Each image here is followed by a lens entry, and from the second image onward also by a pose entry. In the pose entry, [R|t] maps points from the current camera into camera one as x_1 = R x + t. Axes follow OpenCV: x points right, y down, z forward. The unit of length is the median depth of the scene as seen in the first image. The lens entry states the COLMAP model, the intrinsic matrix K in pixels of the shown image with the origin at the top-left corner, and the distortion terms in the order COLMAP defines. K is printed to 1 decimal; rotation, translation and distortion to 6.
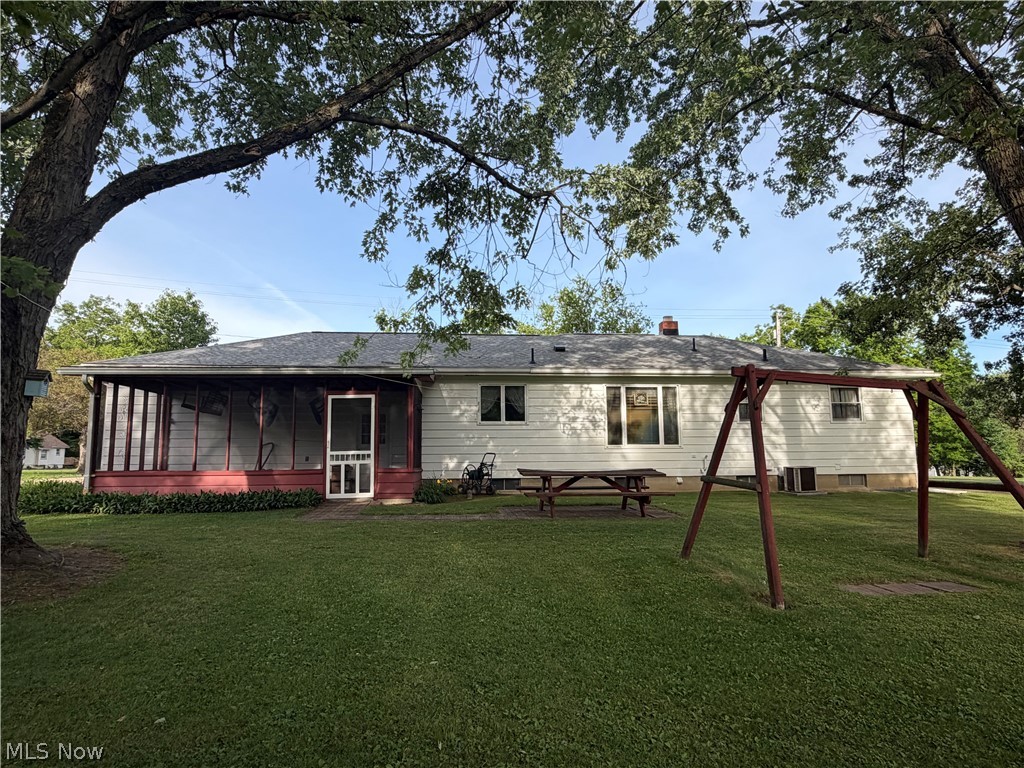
lens RADIAL K [[617.7, 0, 512.0], [0, 617.7, 384.0], [0, 0, 1]] dist [-0.002182, -0.000254]
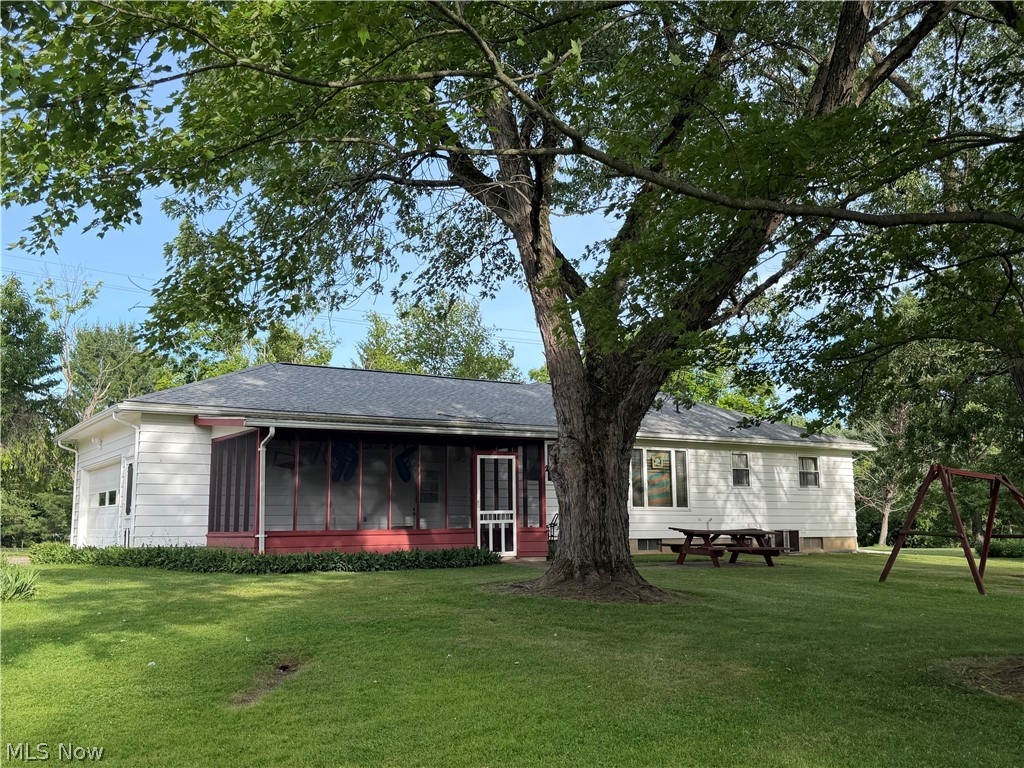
lens RADIAL K [[1011.4, 0, 512.0], [0, 1011.4, 384.0], [0, 0, 1]] dist [0.008403, 0.003173]
pose [[0.899267, 0.065271, 0.432503, -0.955436], [-0.055711, 0.997842, -0.034753, -0.042475], [-0.433838, 0.007157, 0.900962, -0.505966]]
